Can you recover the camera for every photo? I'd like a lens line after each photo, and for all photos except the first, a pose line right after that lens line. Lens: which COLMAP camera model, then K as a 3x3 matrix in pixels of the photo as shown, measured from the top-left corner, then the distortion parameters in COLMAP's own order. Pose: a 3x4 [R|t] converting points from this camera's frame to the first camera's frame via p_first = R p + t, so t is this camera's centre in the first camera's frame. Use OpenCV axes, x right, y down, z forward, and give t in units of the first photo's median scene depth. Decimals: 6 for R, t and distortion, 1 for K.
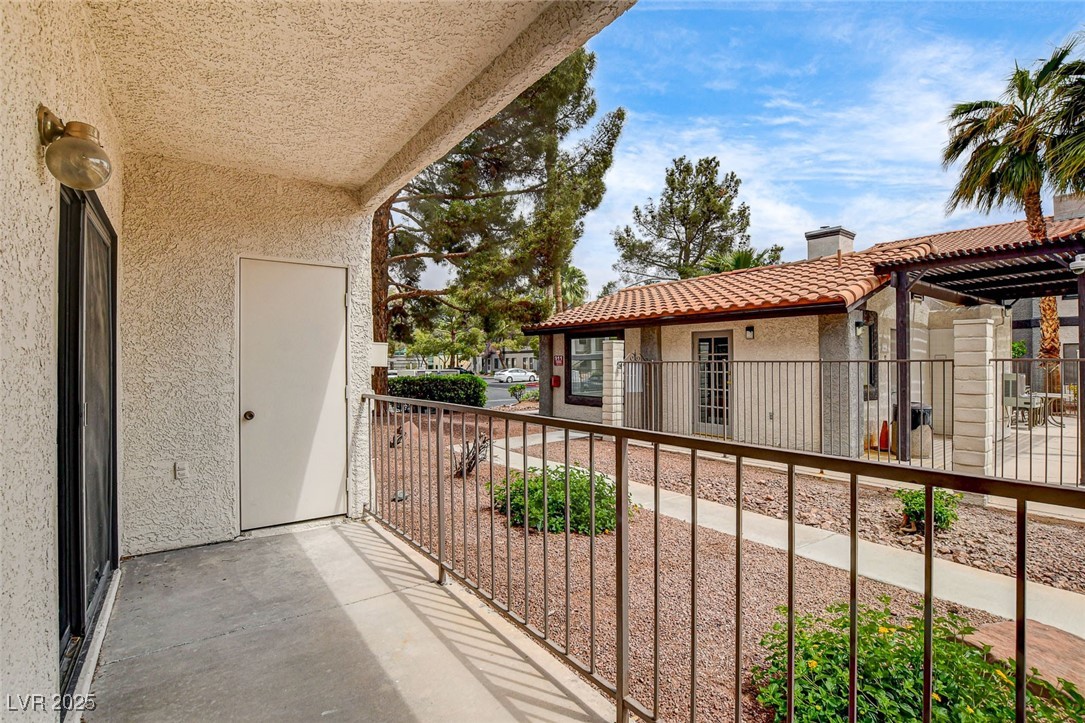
lens RADIAL K [[537.3, 0, 545.8], [0, 537.3, 363.0], [0, 0, 1]] dist [-0.006123, -0.000712]
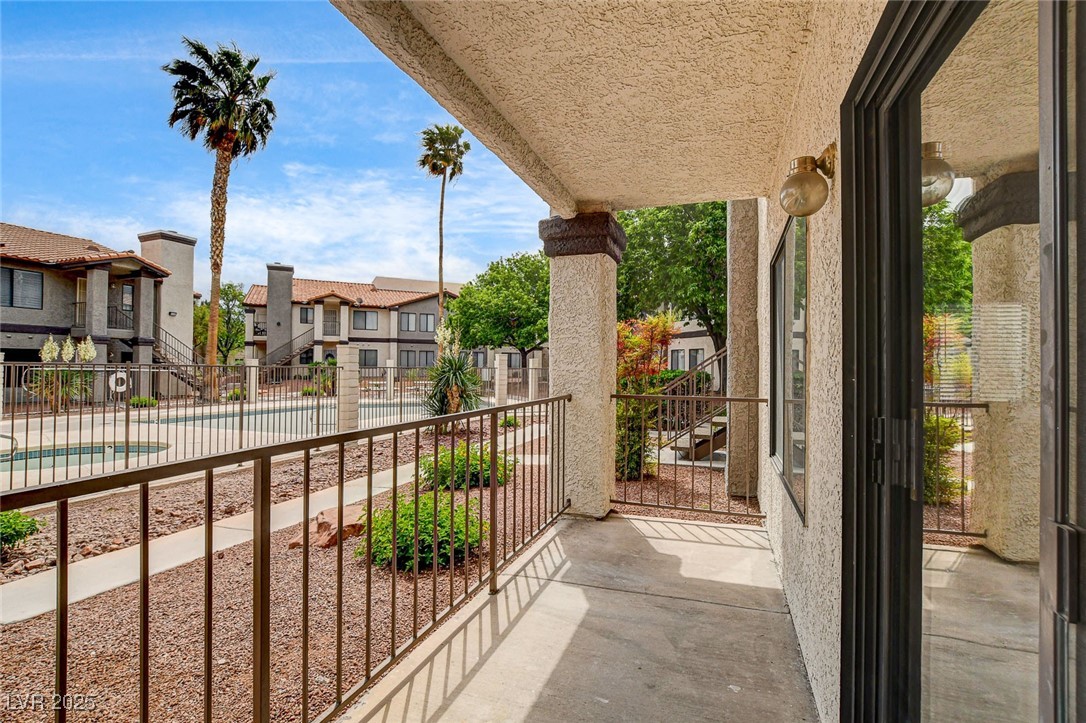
lens RADIAL K [[503.8, 0, 541.1], [0, 503.8, 363.2], [0, 0, 1]] dist [-0.018727, 0.001920]
pose [[-0.565635, 0.016935, 0.824482, -0.742636], [0.007211, 0.999852, -0.015590, 0.003704], [-0.824624, -0.002873, -0.565674, 1.062905]]
